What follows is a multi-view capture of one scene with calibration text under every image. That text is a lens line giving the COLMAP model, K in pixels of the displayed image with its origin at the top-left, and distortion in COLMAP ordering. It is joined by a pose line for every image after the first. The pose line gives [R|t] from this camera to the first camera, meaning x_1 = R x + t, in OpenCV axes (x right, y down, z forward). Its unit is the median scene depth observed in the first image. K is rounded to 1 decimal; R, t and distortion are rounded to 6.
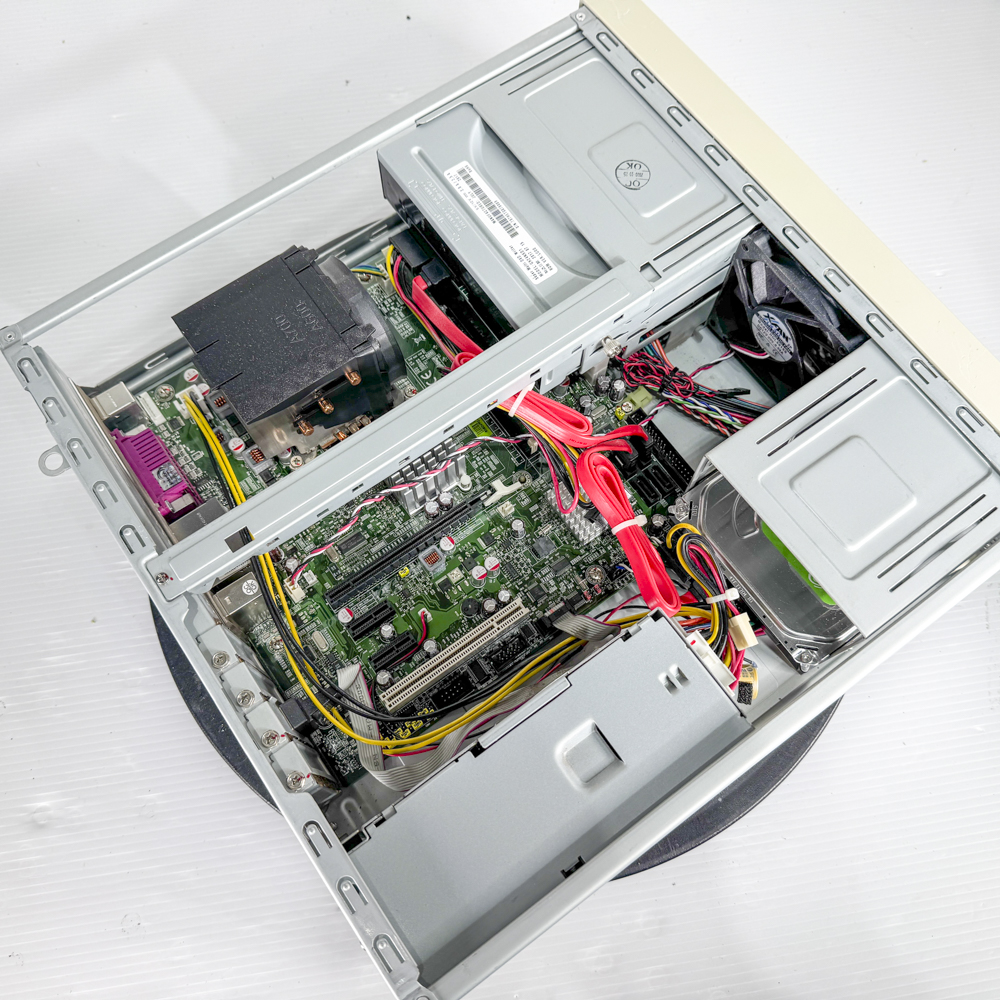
lens RADIAL K [[952.7, 0, 501.7], [0, 952.7, 503.4], [0, 0, 1]] dist [0.169870, -0.415196]
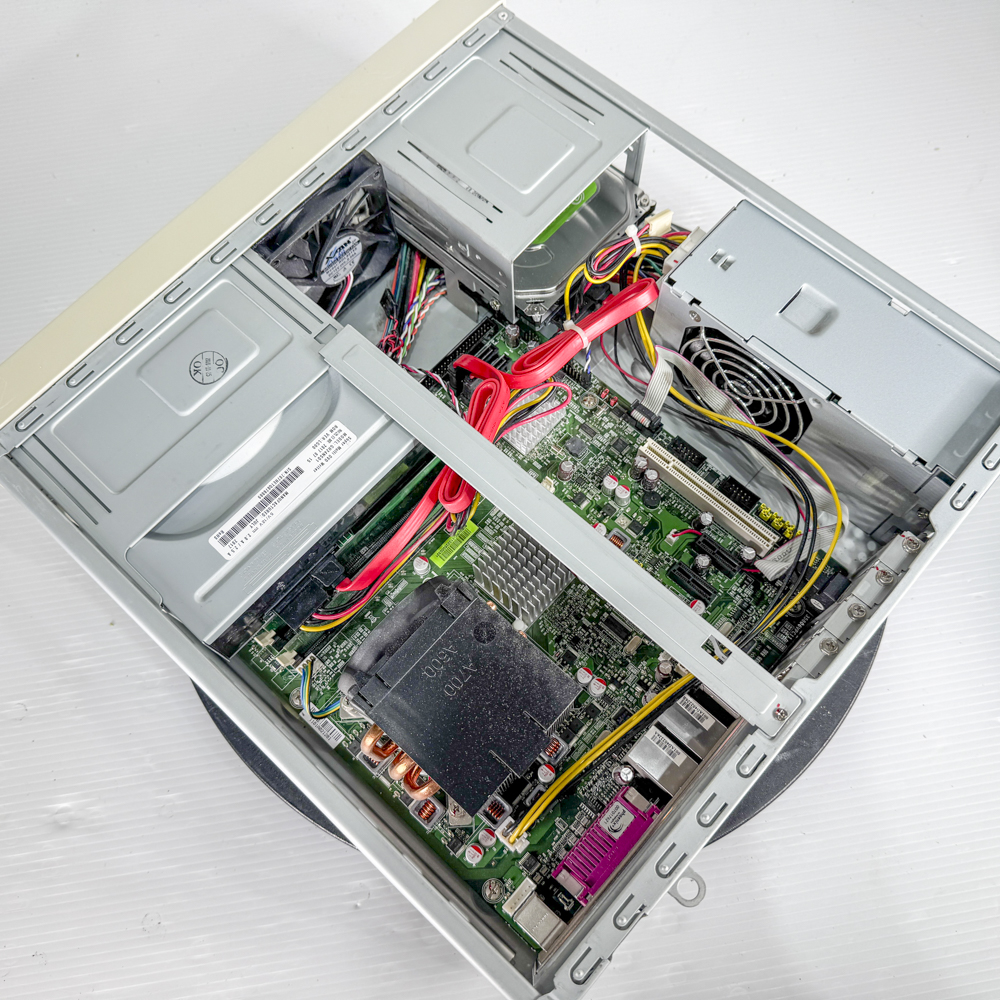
lens RADIAL K [[952.7, 0, 501.7], [0, 952.7, 503.4], [0, 0, 1]] dist [0.169870, -0.415196]
pose [[-0.207100, -0.919853, 0.333138, -0.351827], [0.928470, -0.077490, 0.363235, -0.423636], [-0.308308, 0.384534, 0.870103, 0.151792]]
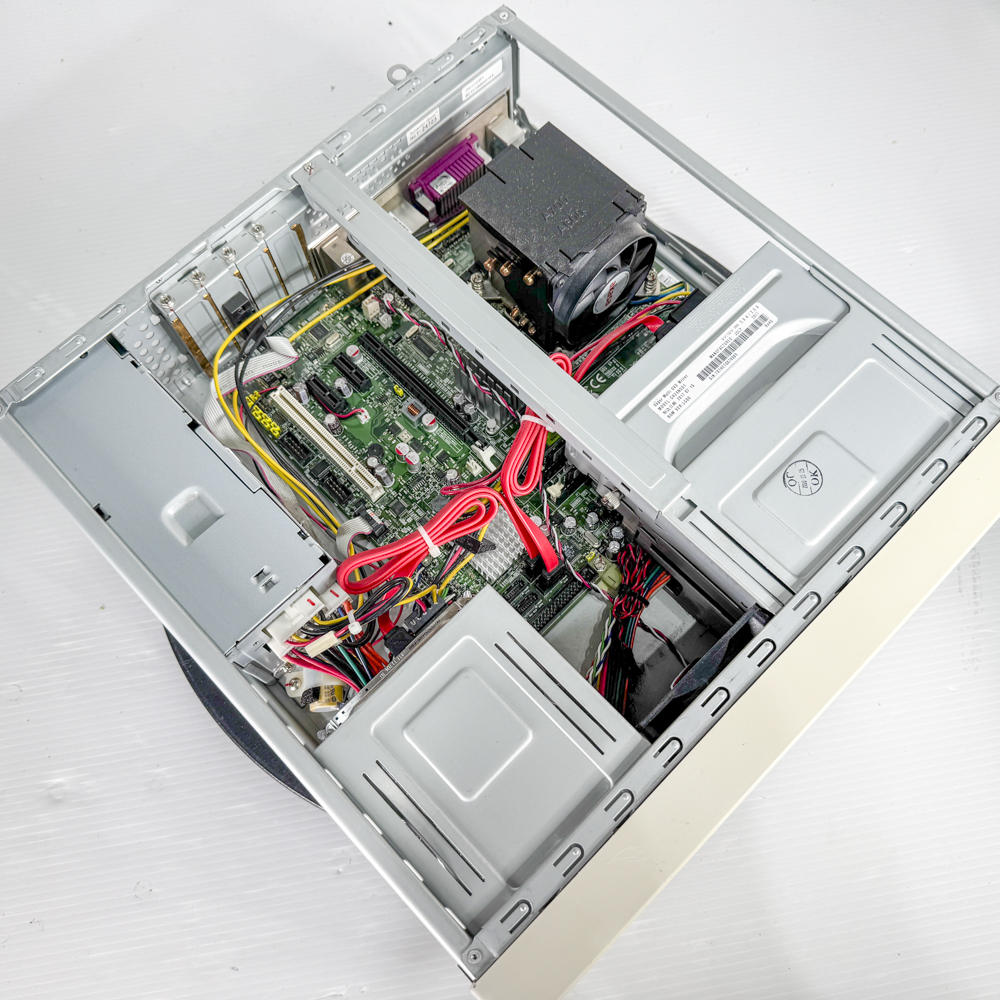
lens RADIAL K [[952.7, 0, 501.7], [0, 952.7, 503.4], [0, 0, 1]] dist [0.169870, -0.415196]
pose [[0.150849, 0.926884, -0.343702, 0.428102], [-0.920585, 0.258408, 0.292828, -0.336678], [0.360233, 0.272234, 0.892256, 0.083721]]
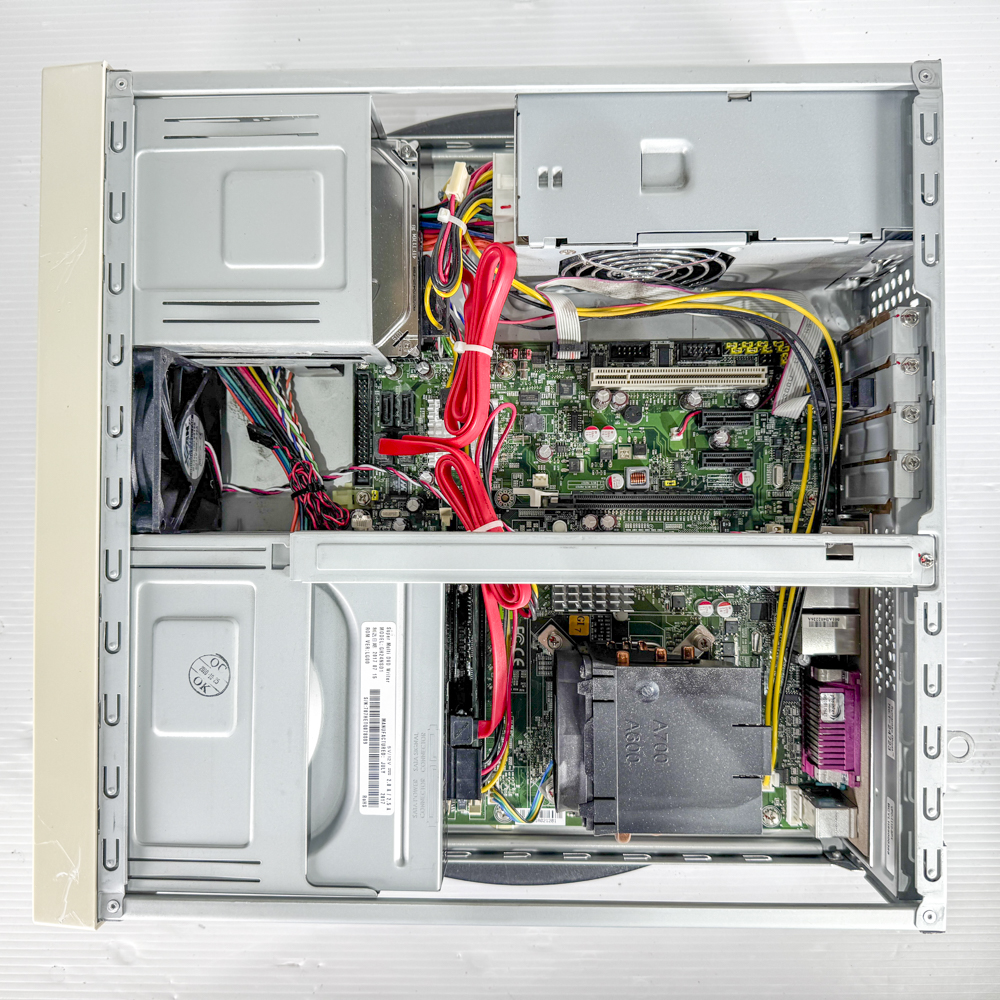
lens RADIAL K [[952.7, 0, 501.7], [0, 952.7, 503.4], [0, 0, 1]] dist [0.169870, -0.415196]
pose [[-0.810657, -0.585063, 0.023139, 0.000231], [0.557808, -0.759671, 0.334290, -0.363571], [-0.178003, 0.283902, 0.942186, 0.133087]]
